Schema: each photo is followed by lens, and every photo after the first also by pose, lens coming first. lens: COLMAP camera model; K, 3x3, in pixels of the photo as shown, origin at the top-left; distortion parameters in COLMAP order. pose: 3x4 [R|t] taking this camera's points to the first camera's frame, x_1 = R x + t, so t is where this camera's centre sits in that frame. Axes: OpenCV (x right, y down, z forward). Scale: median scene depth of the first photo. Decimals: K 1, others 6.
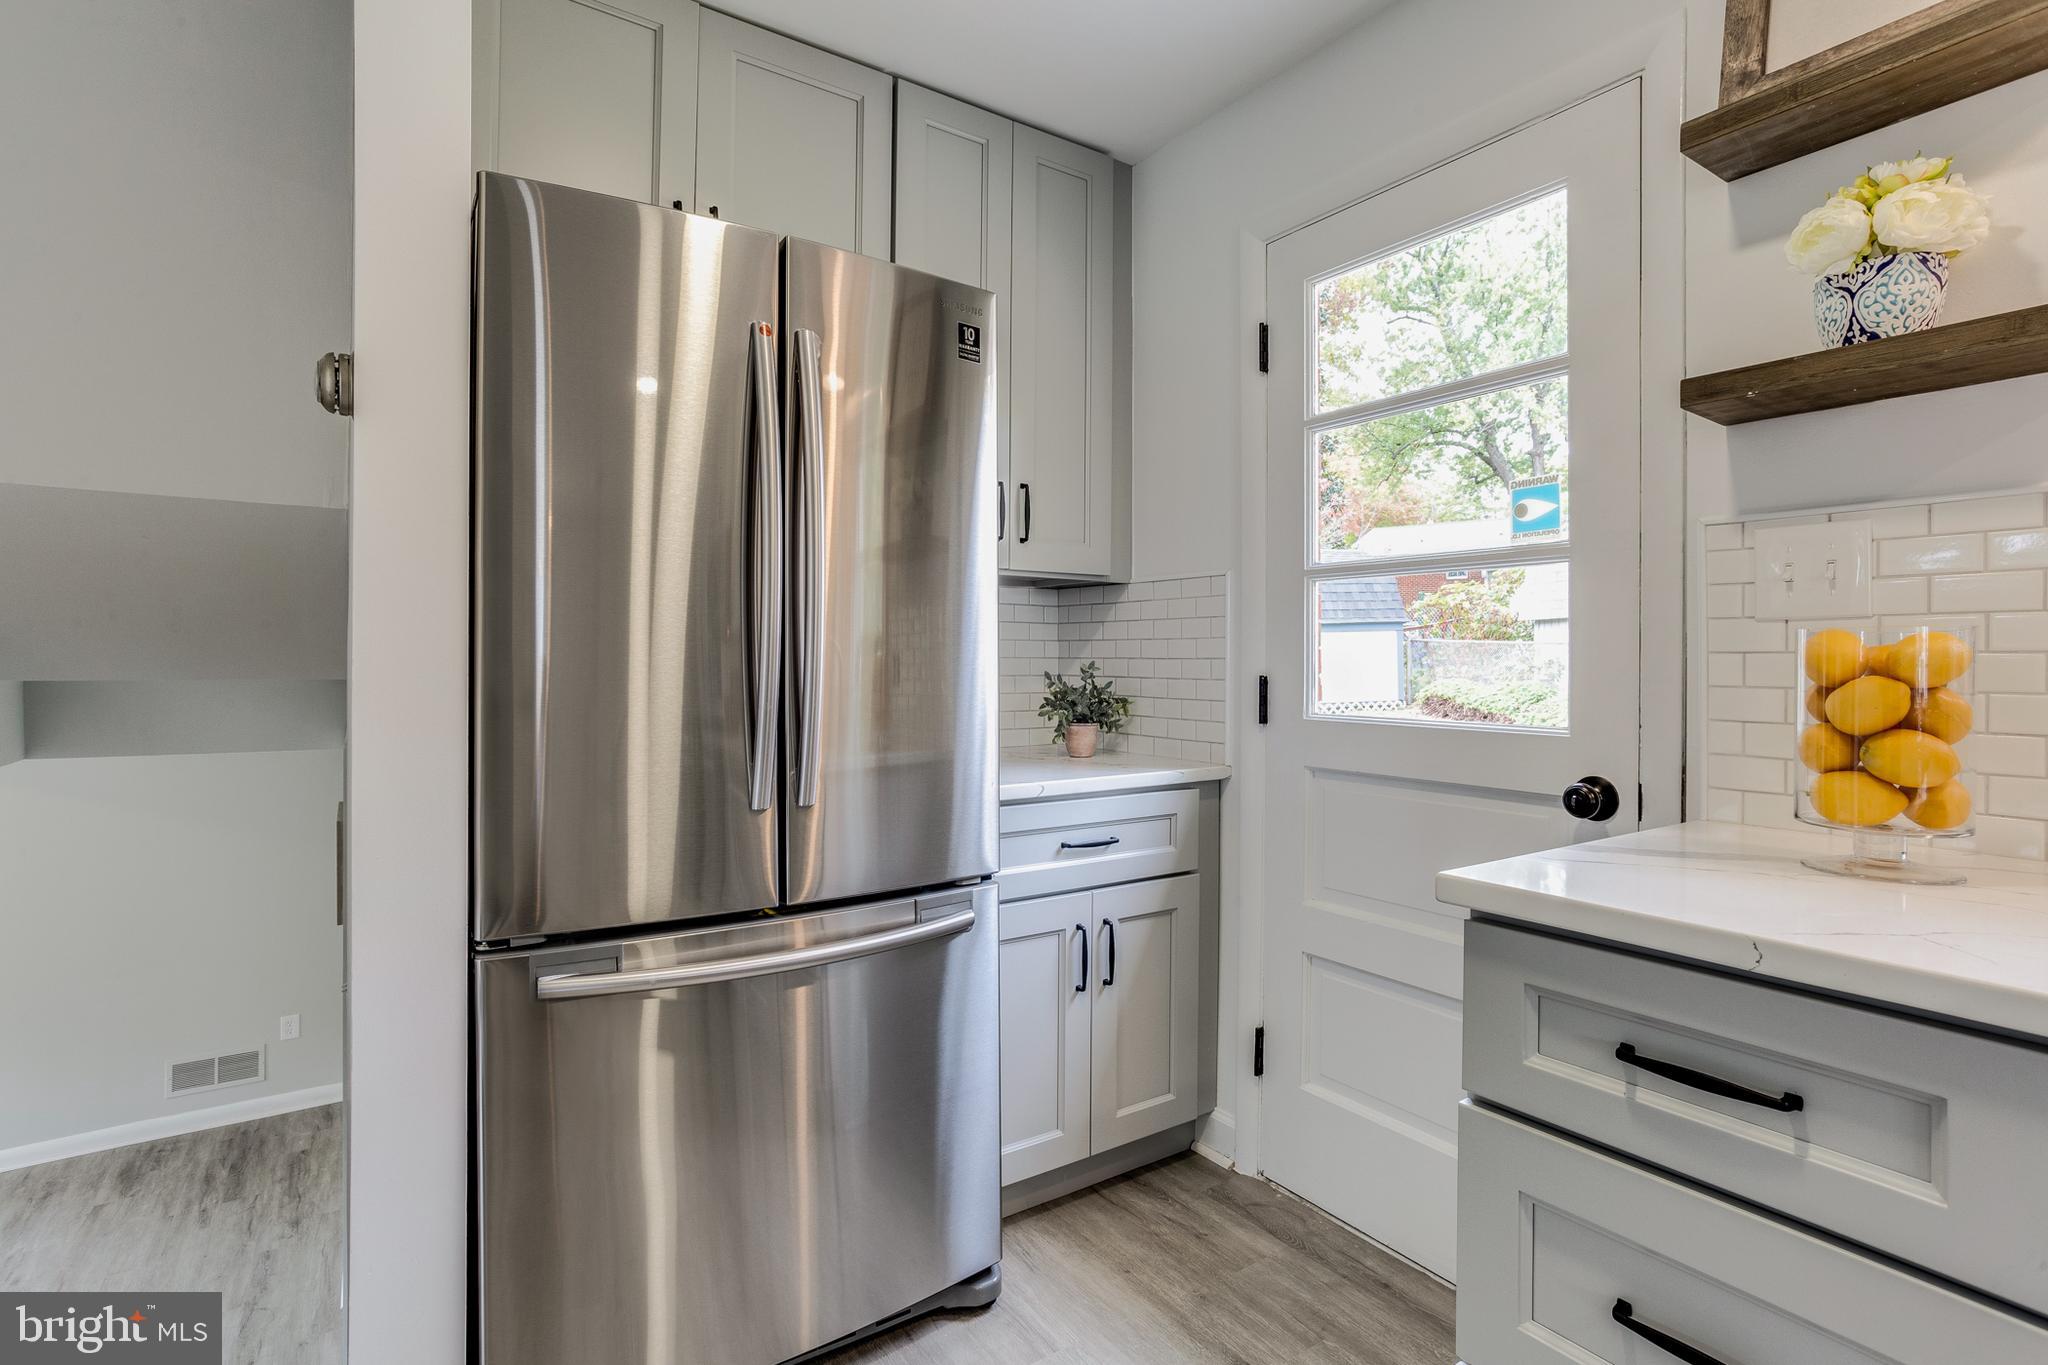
lens RADIAL K [[991.2, 0, 1029.4], [0, 991.2, 657.2], [0, 0, 1]] dist [-0.027108, 0.017980]
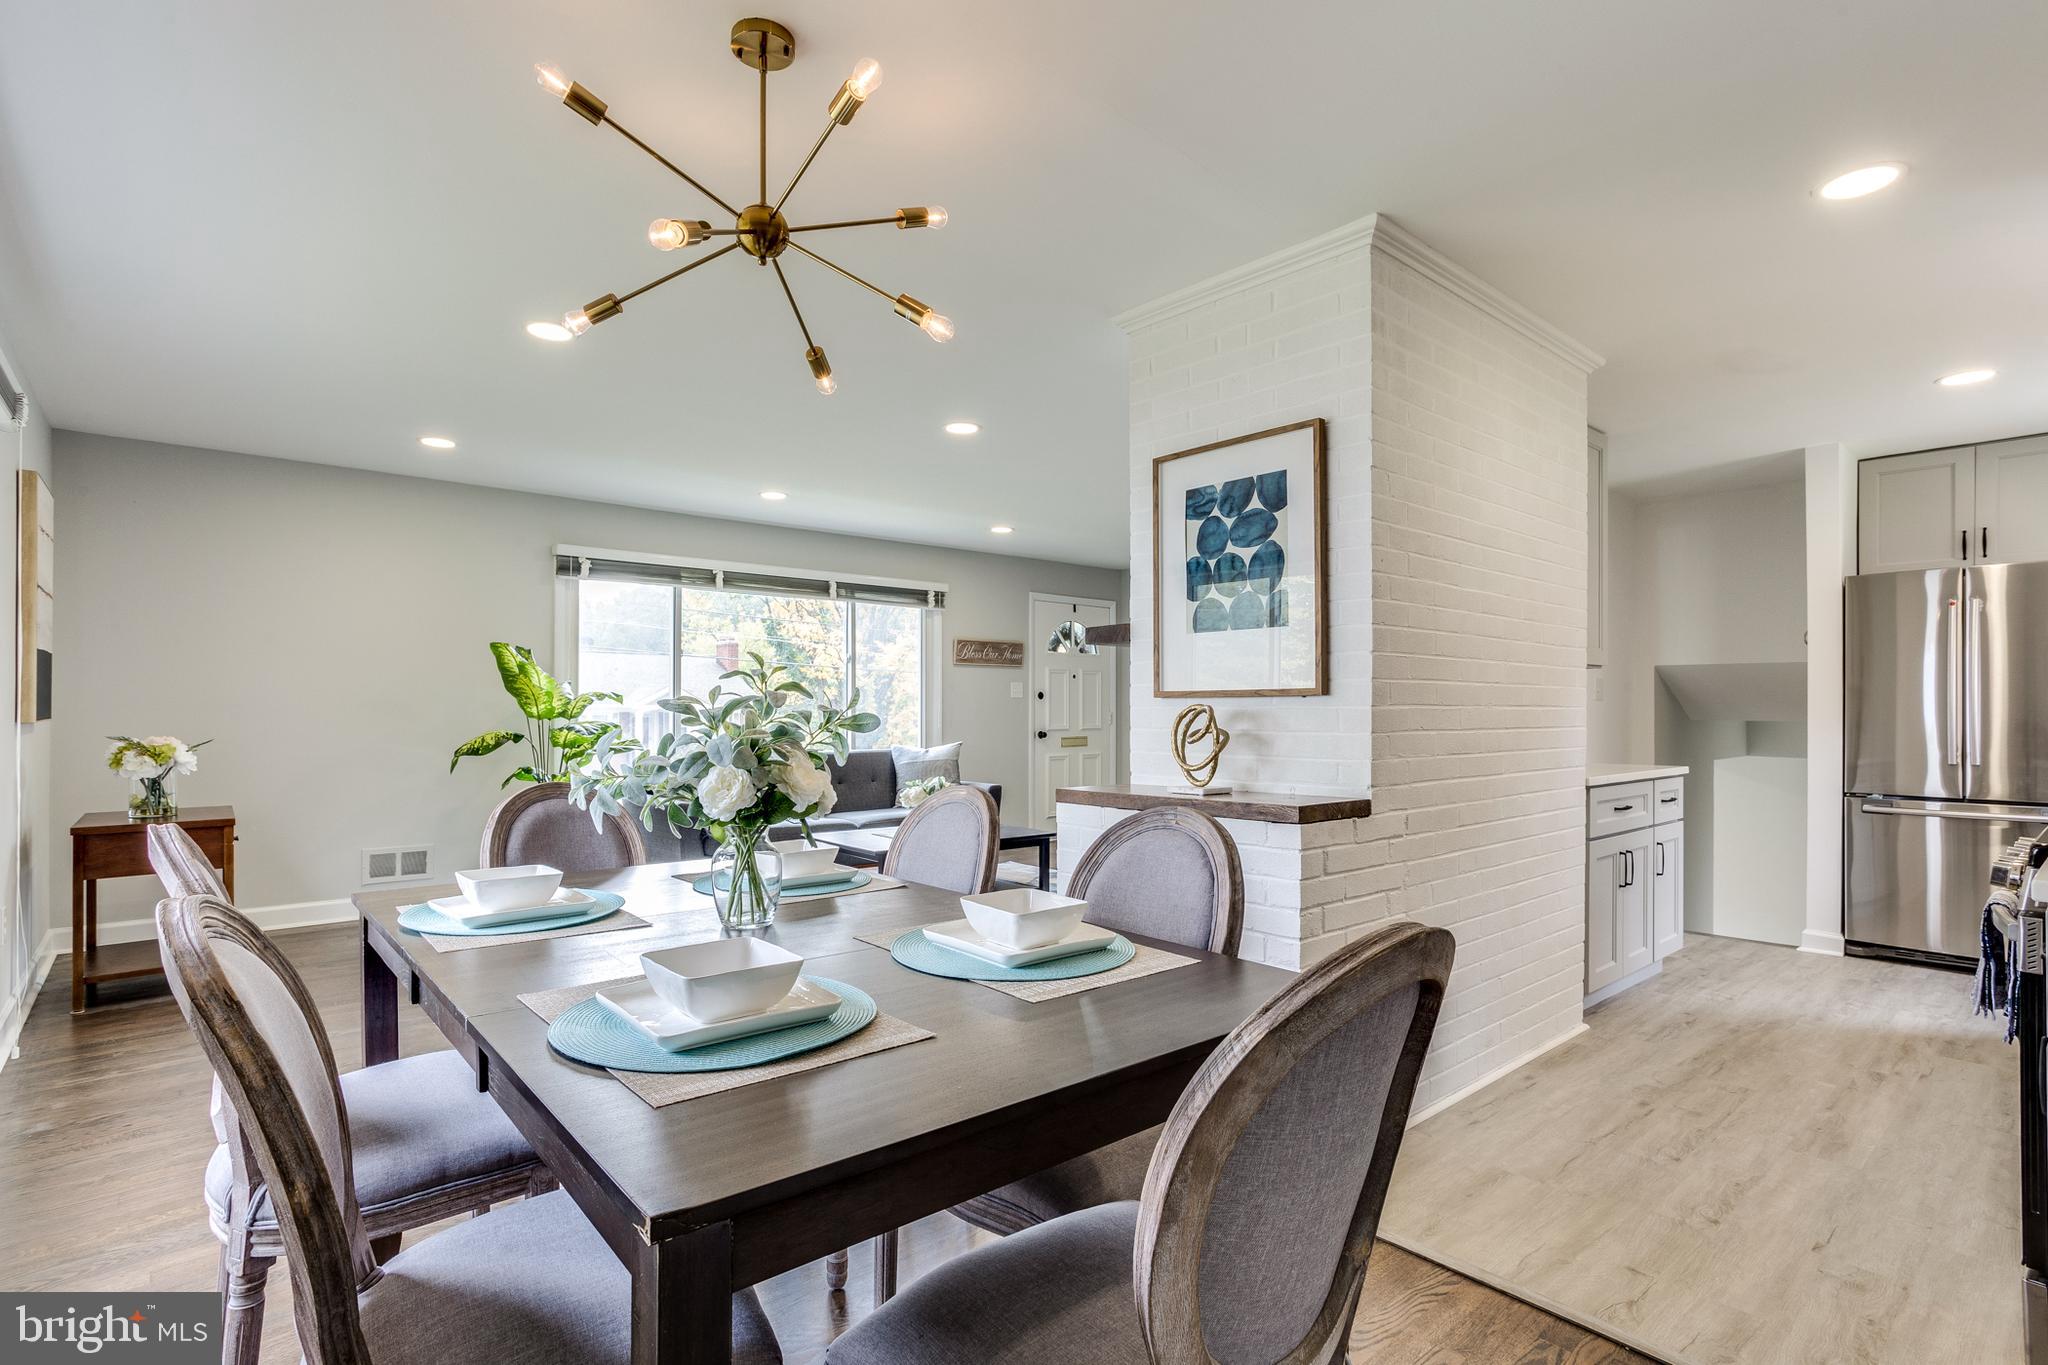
lens RADIAL K [[991.2, 0, 1025.0], [0, 991.2, 690.2], [0, 0, 1]] dist [-0.027108, 0.017980]
pose [[0.115800, -0.019634, -0.993078, 2.423128], [-0.000162, 0.999804, -0.019786, -0.009796], [0.993273, 0.002452, 0.115774, -2.181593]]
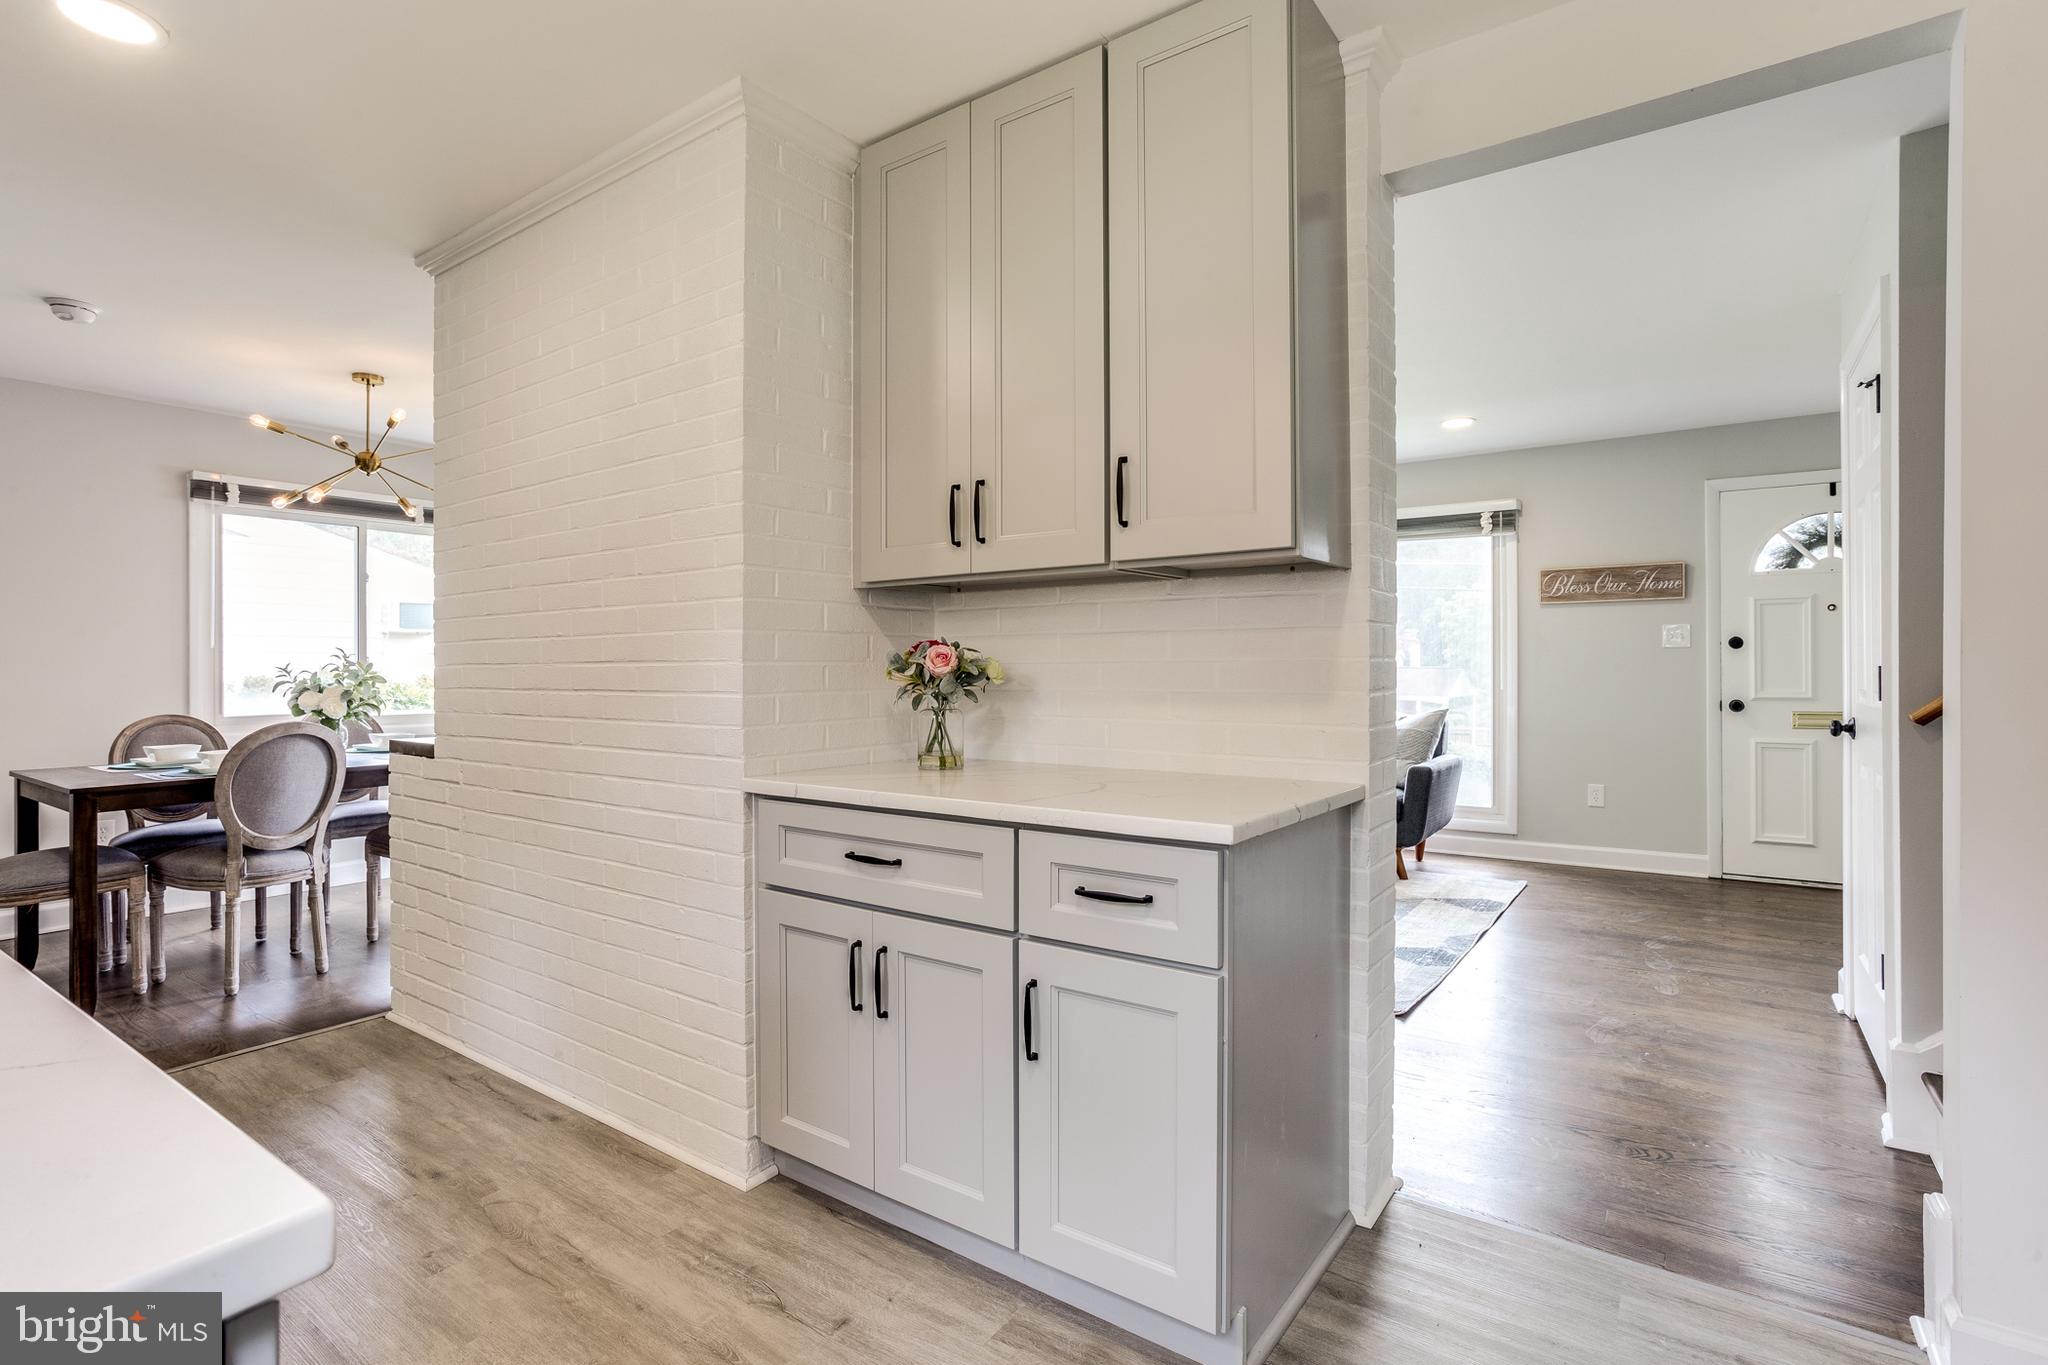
lens RADIAL K [[991.2, 0, 1033.2], [0, 991.2, 653.7], [0, 0, 1]] dist [-0.027108, 0.017980]
pose [[-0.938086, -0.002543, -0.346394, 0.197718], [0.002994, 0.999876, -0.015447, -0.008025], [0.346390, -0.015528, -0.937962, 1.137547]]
